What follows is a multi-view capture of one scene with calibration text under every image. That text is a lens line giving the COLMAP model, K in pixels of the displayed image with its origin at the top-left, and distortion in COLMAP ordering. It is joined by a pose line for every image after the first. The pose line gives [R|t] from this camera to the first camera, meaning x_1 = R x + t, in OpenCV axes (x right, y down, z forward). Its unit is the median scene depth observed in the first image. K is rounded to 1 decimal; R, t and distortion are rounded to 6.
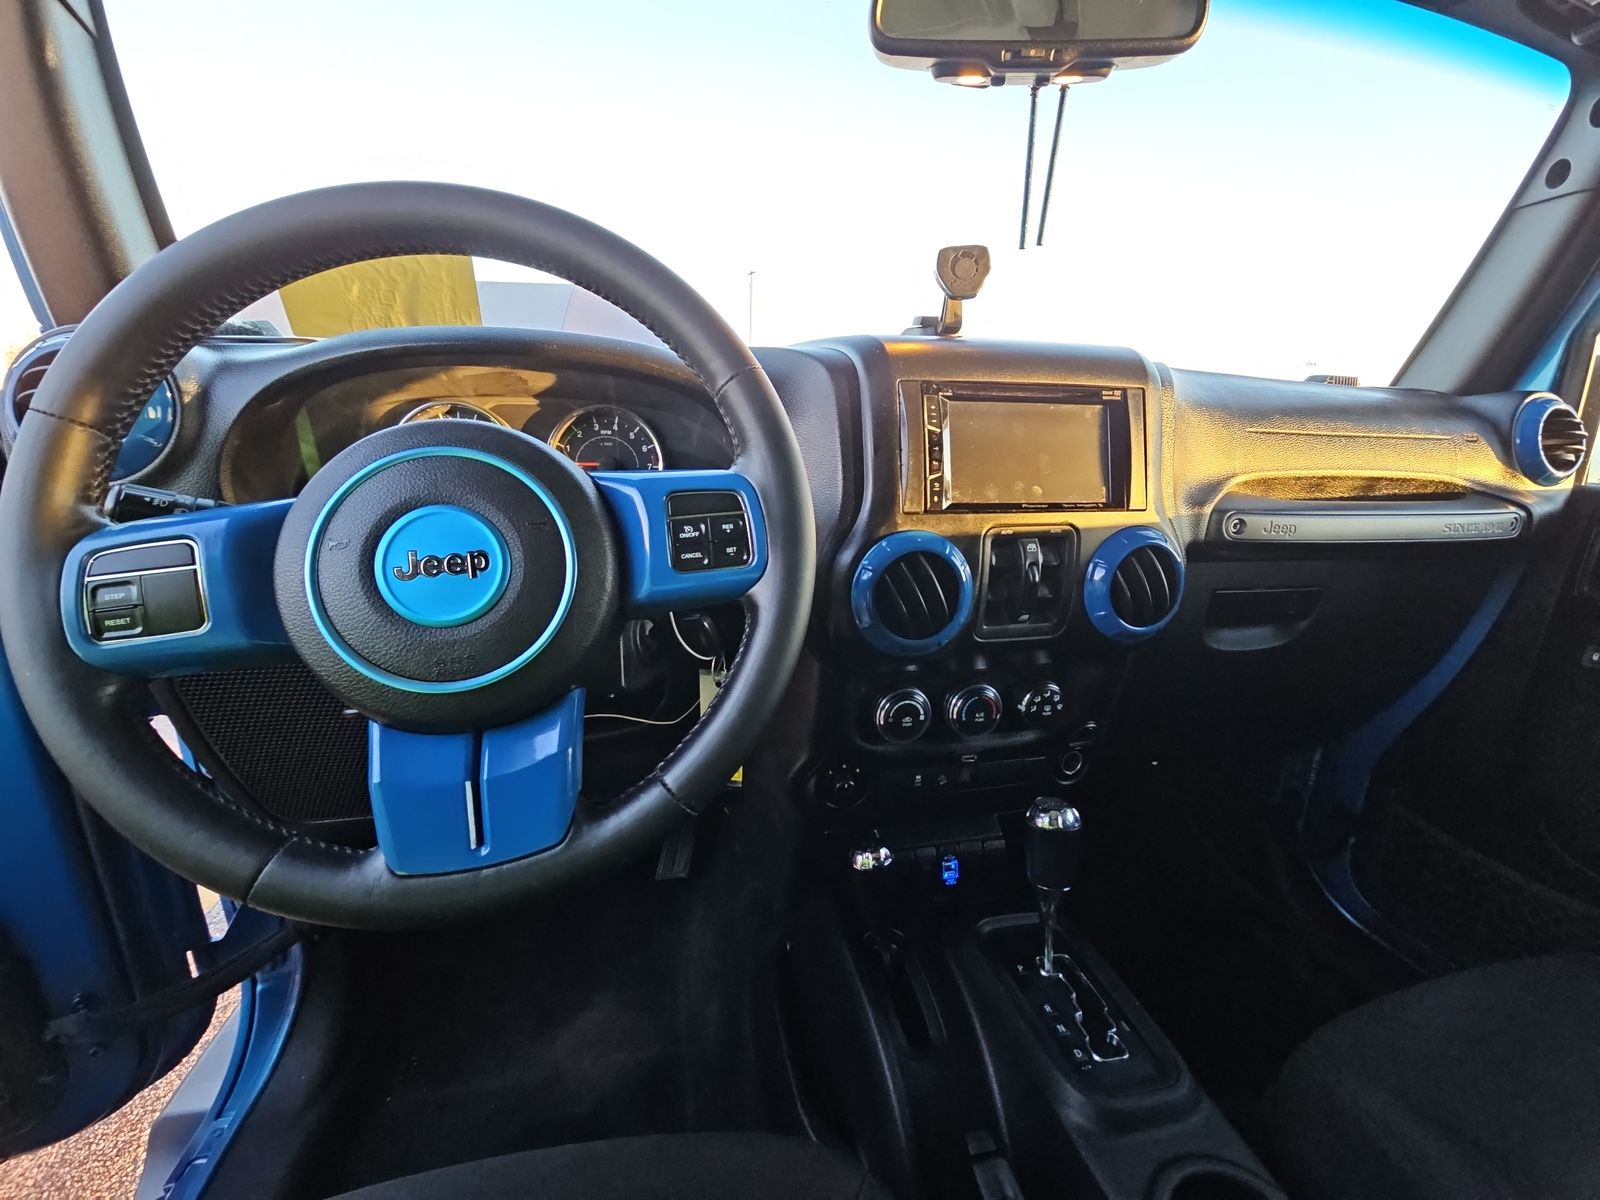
lens RADIAL K [[645.8, 0, 803.5], [0, 645.8, 610.2], [0, 0, 1]] dist [0.031428, -0.020711]
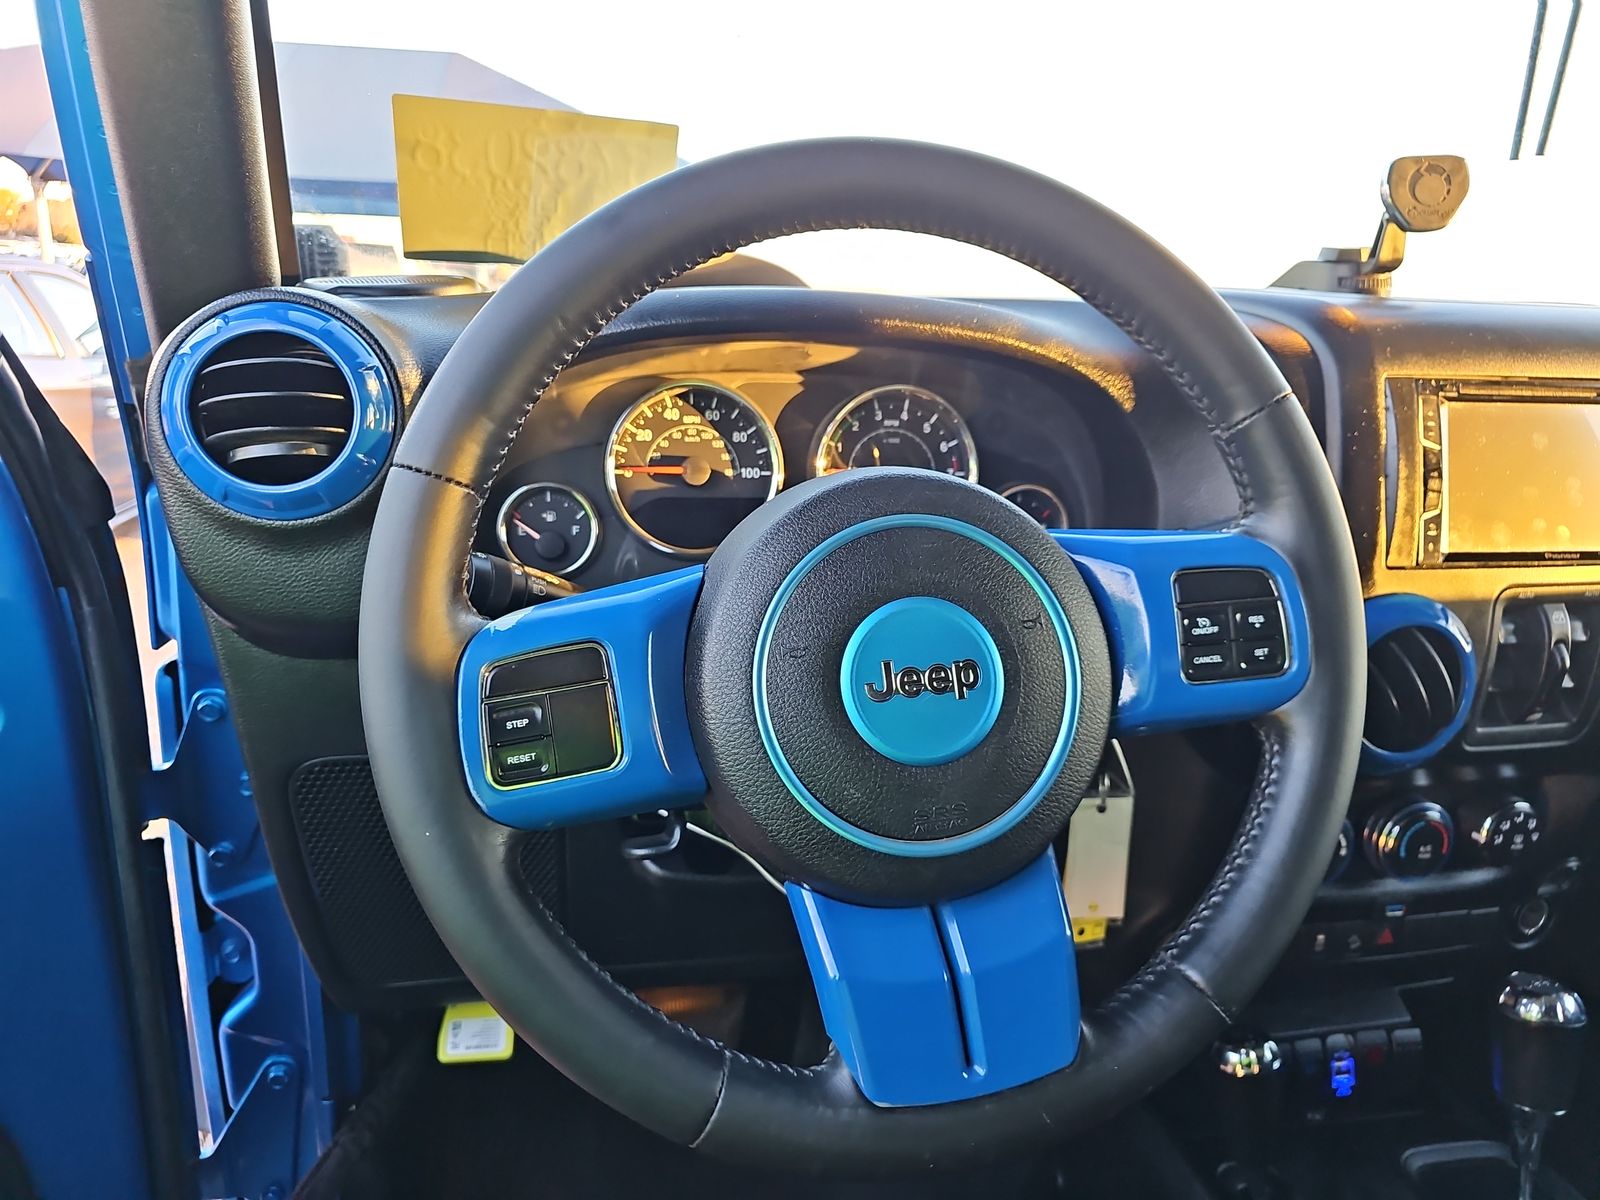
lens RADIAL K [[1075.2, 0, 800.0], [0, 1075.2, 600.0], [0, 0, 1]] dist [0.028635, 0.000472]
pose [[0.999766, 0.018775, 0.010790, -0.454785], [-0.018856, 0.999795, 0.007426, -0.107140], [-0.010648, -0.007628, 0.999914, -0.137562]]
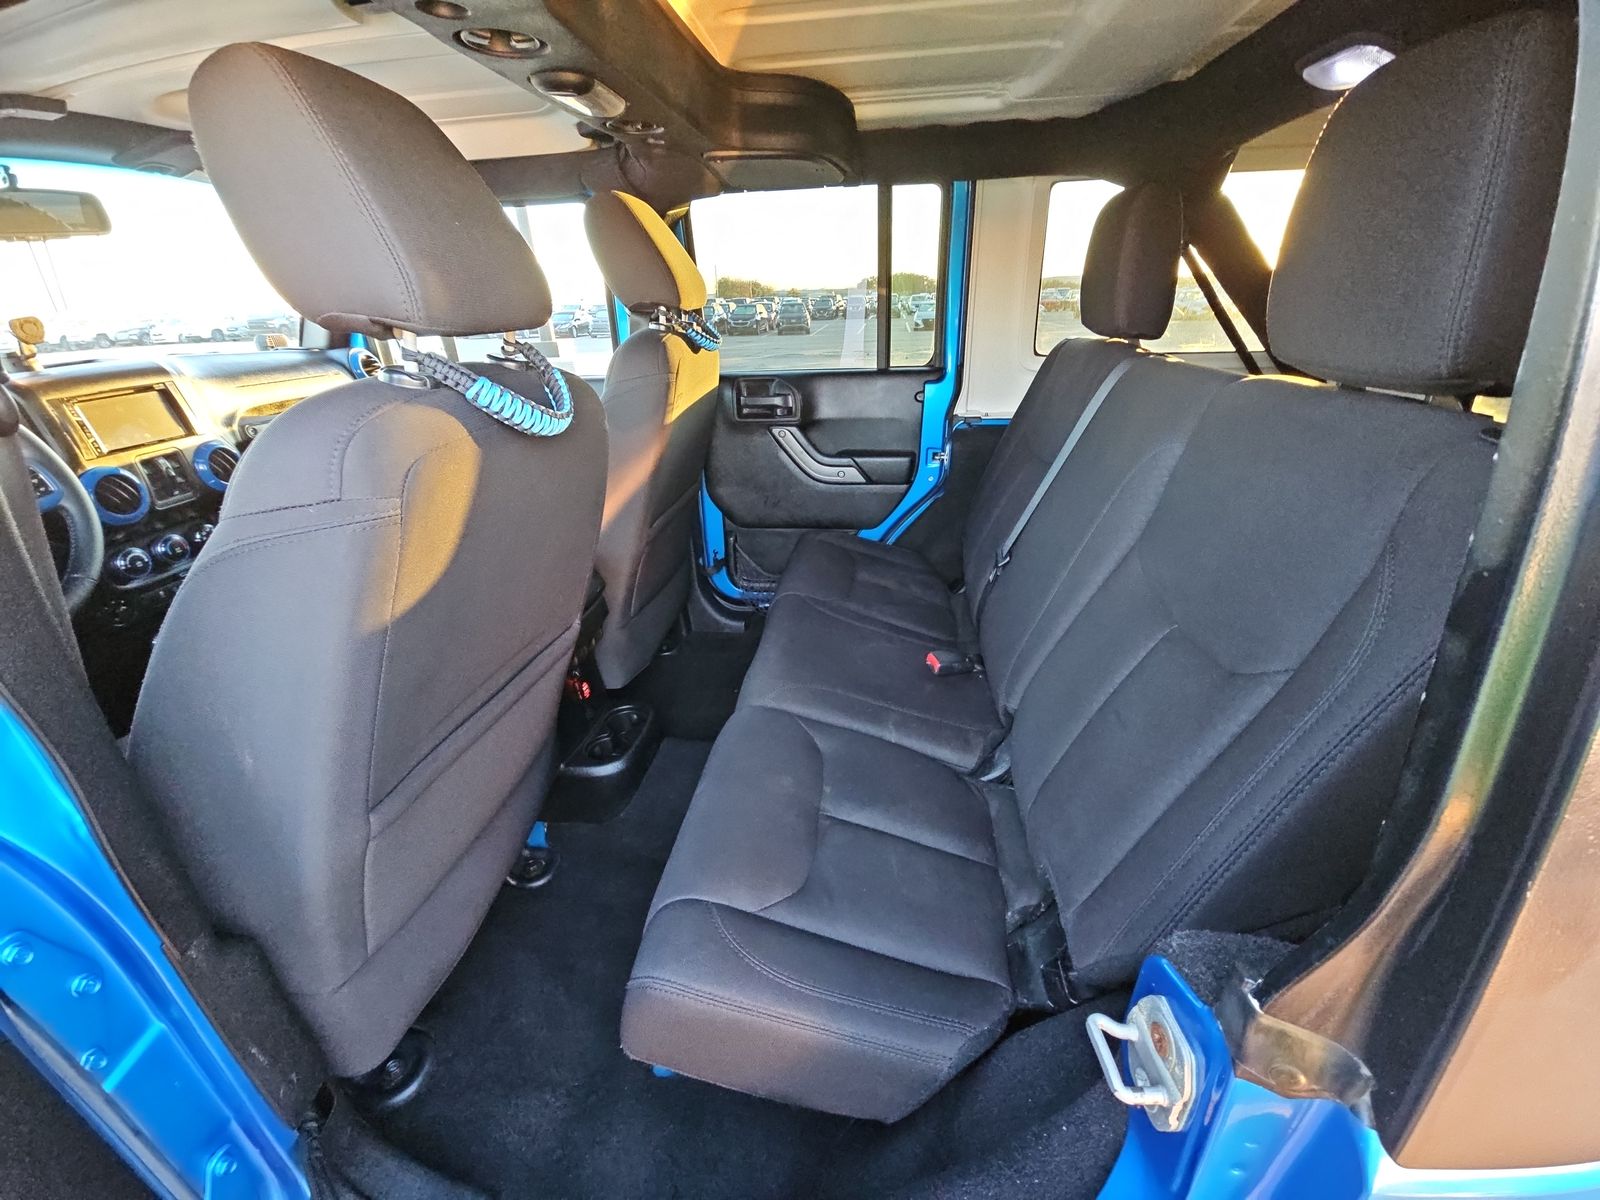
lens RADIAL K [[645.8, 0, 803.5], [0, 645.8, 610.2], [0, 0, 1]] dist [0.031428, -0.020711]
pose [[0.347379, -0.437271, 0.829531, -0.964124], [0.284218, 0.892106, 0.351236, 0.198574], [-0.893615, 0.113756, 0.434180, -1.888231]]
